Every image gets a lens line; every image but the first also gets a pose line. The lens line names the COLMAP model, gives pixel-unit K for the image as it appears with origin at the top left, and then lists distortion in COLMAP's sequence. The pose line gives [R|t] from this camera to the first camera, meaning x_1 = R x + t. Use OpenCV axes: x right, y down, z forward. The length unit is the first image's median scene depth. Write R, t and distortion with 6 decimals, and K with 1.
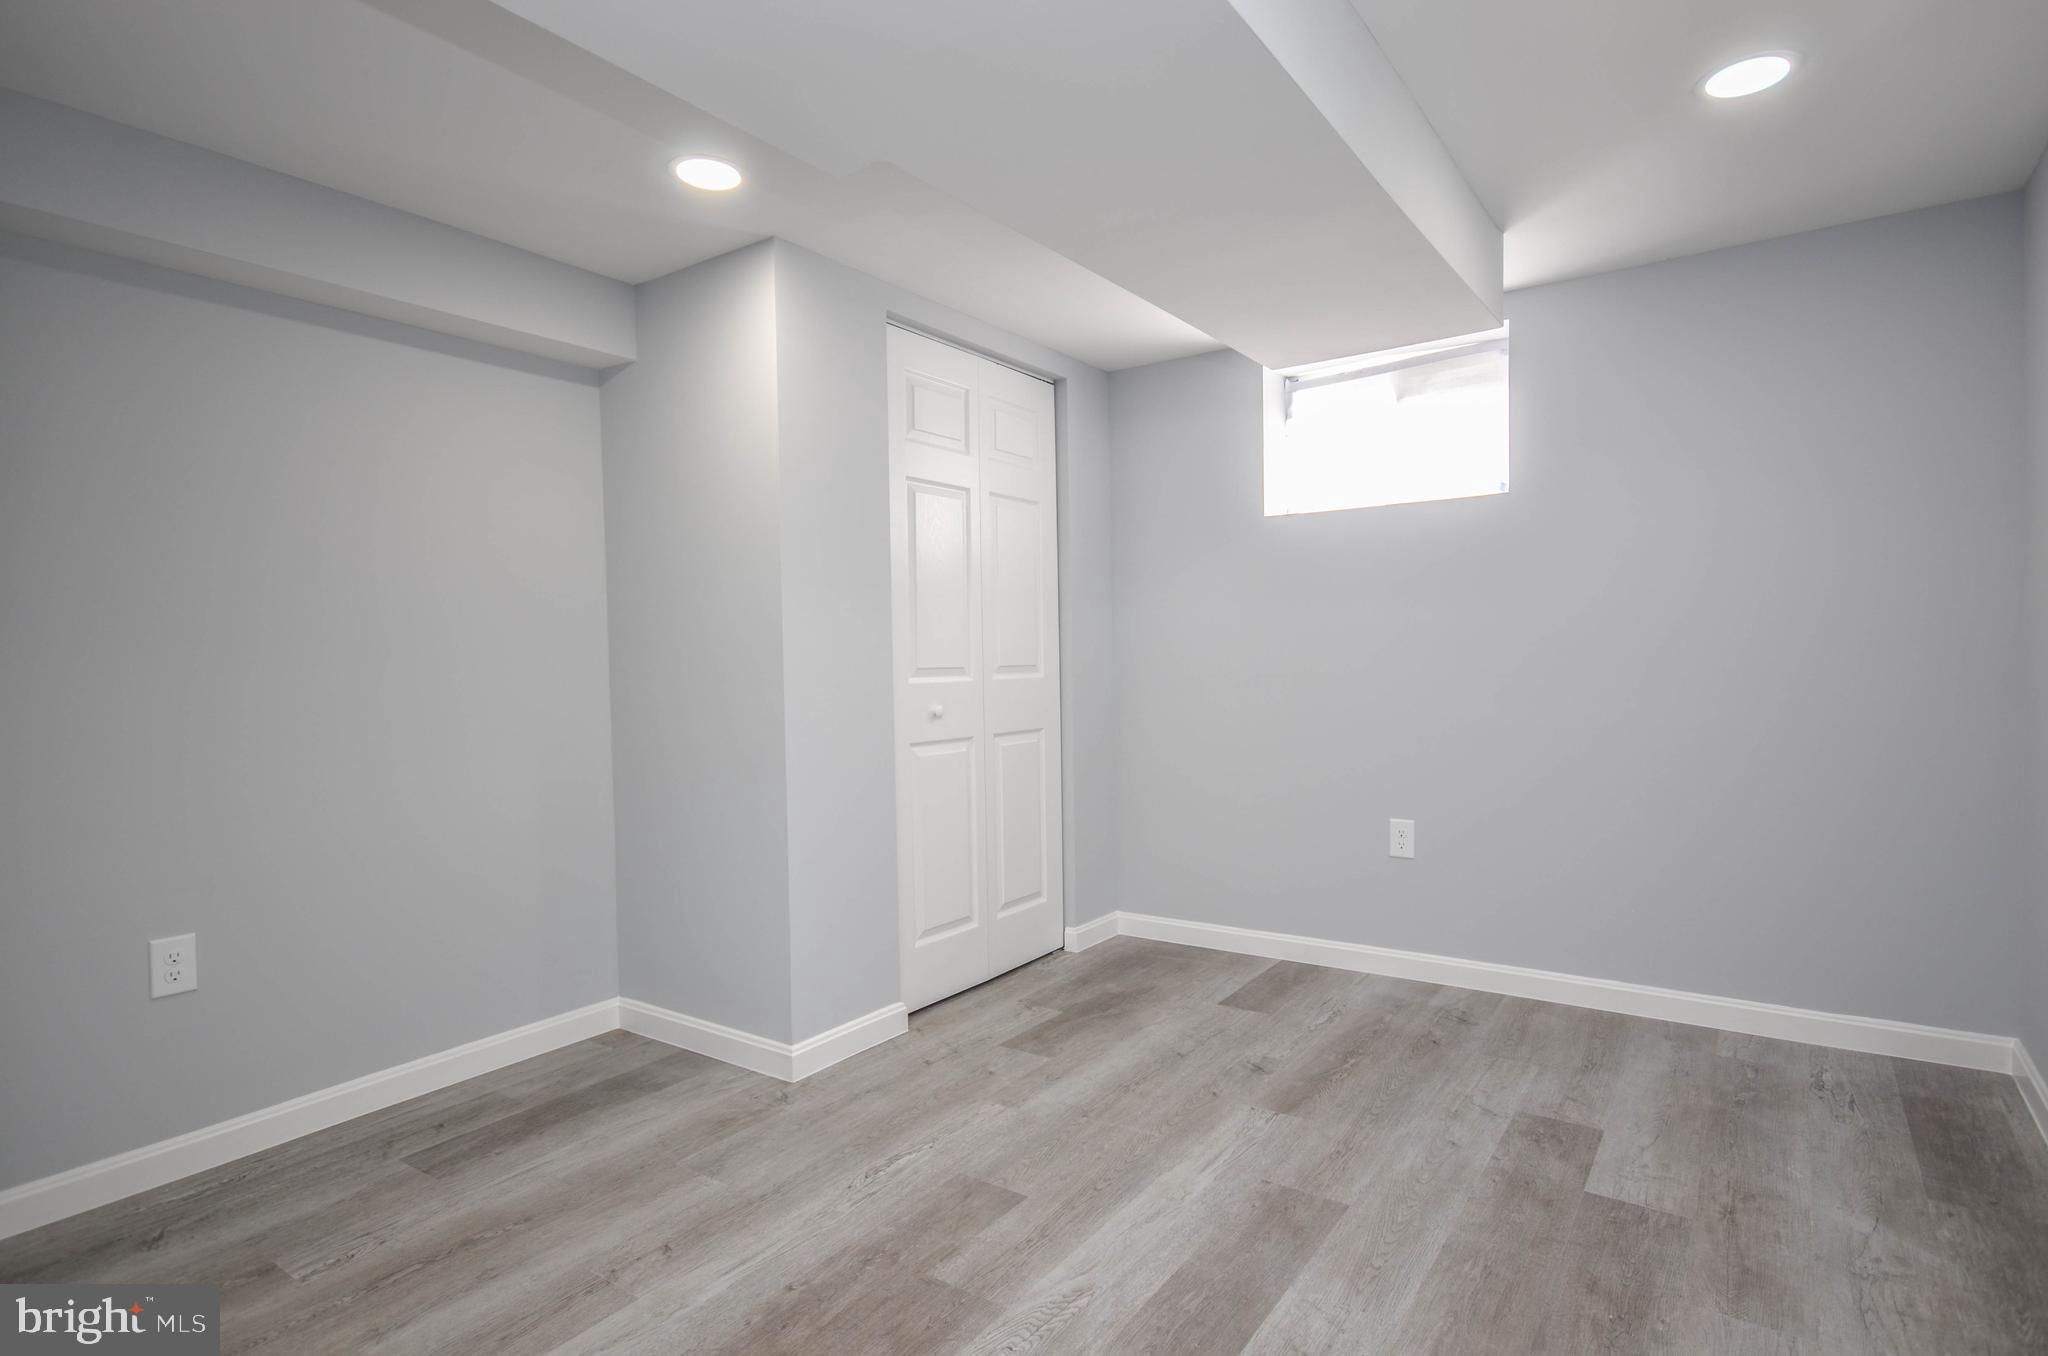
lens RADIAL K [[1031.2, 0, 1039.9], [0, 1031.2, 660.1], [0, 0, 1]] dist [0.003425, -0.000530]
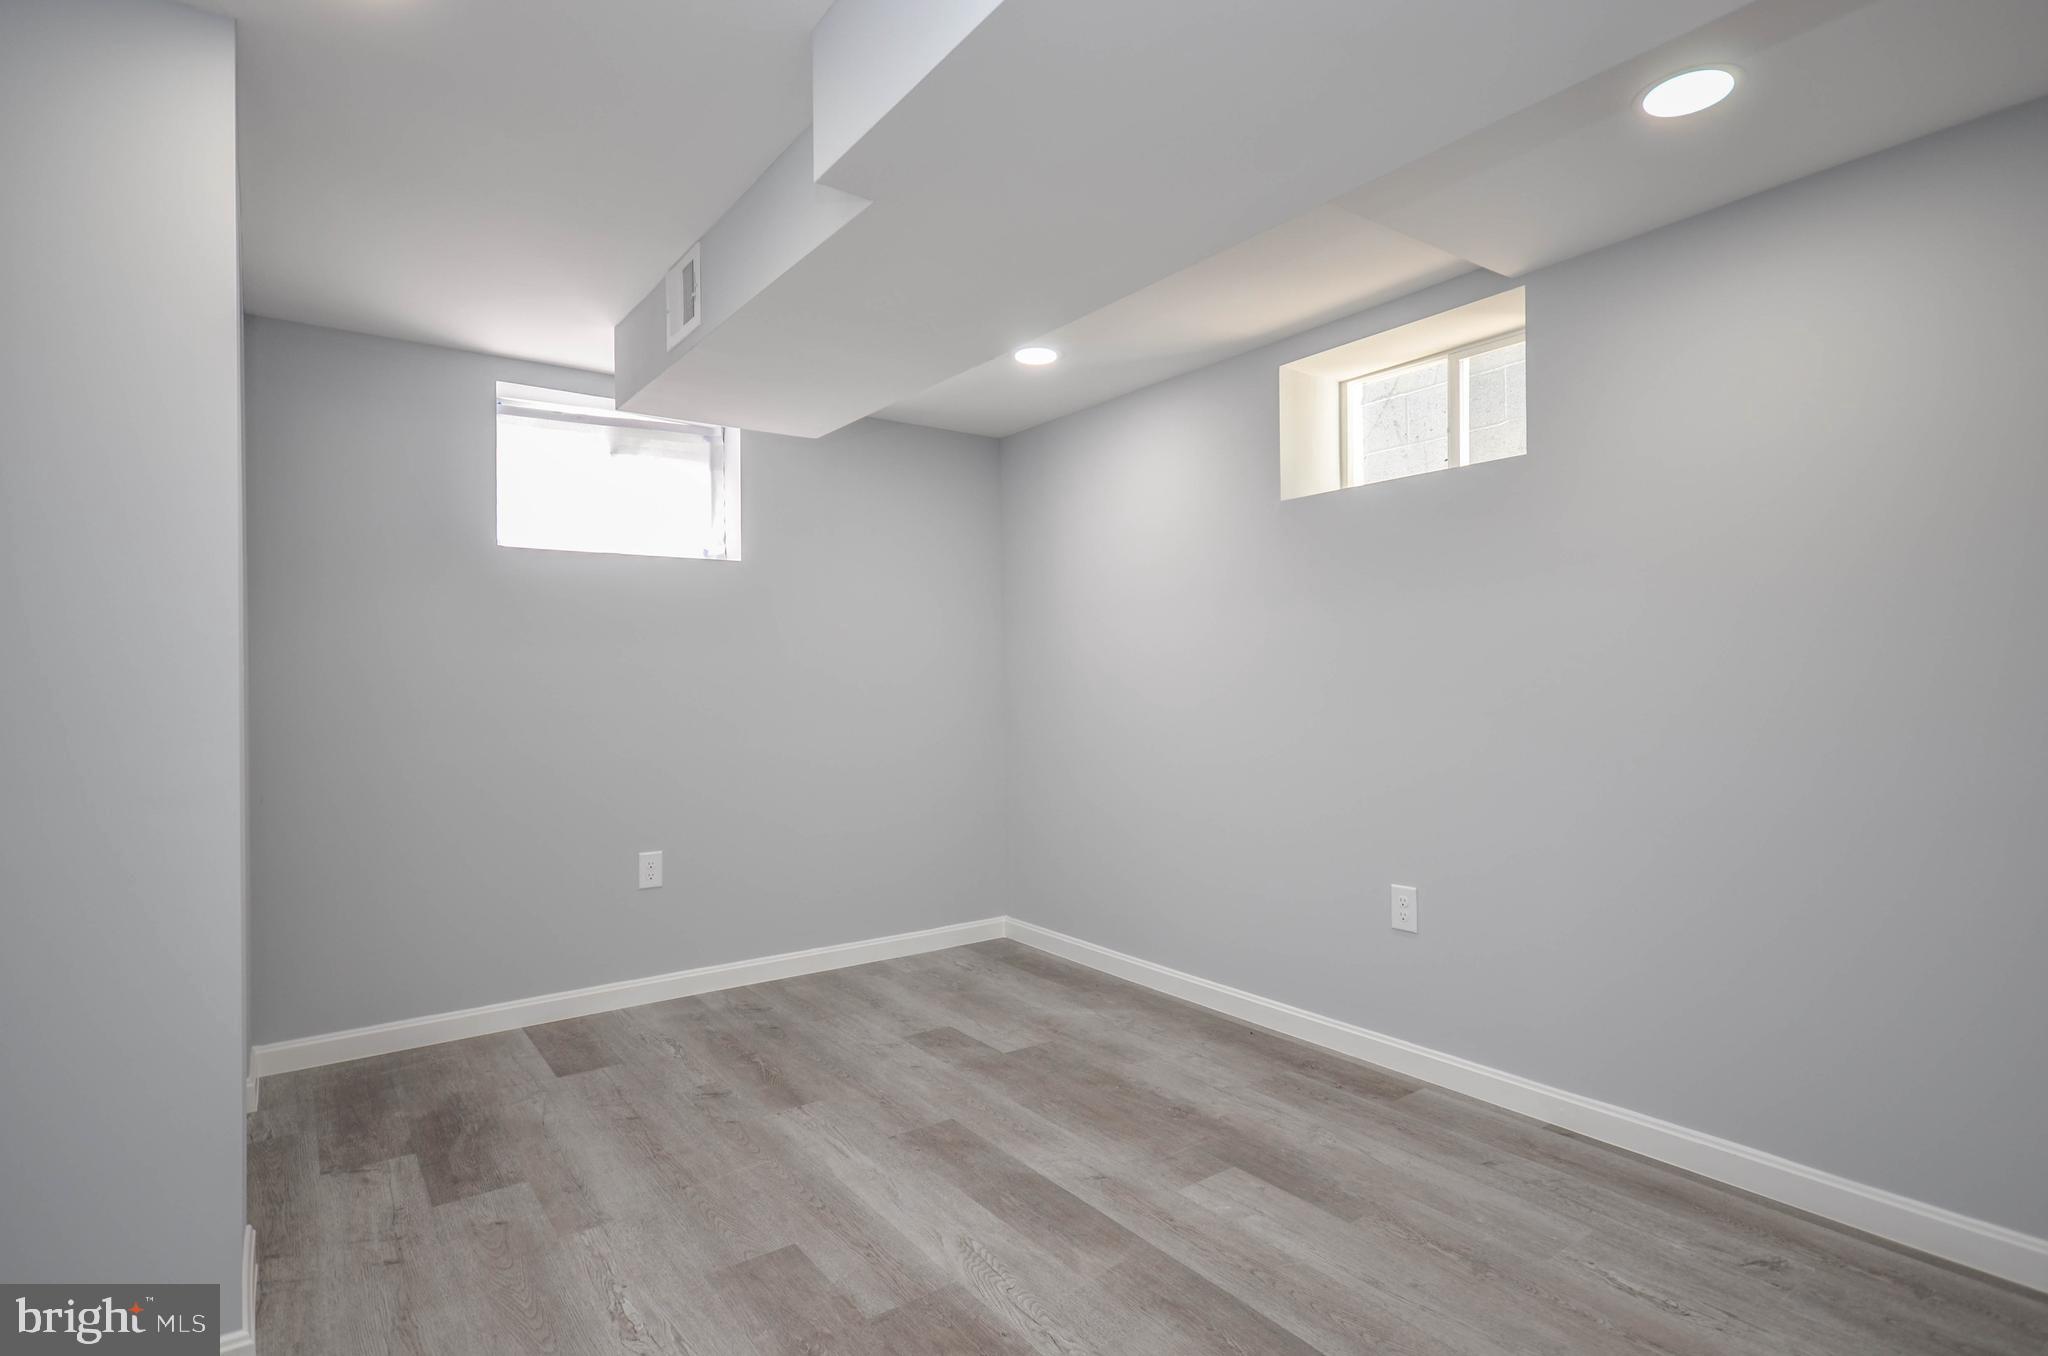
lens RADIAL K [[1031.2, 0, 1038.8], [0, 1031.2, 689.6], [0, 0, 1]] dist [0.003425, -0.000530]
pose [[0.327252, 0.011273, 0.944870, -0.675034], [0.008791, 0.999849, -0.014974, 0.006646], [-0.944896, 0.013206, 0.327103, 0.349494]]
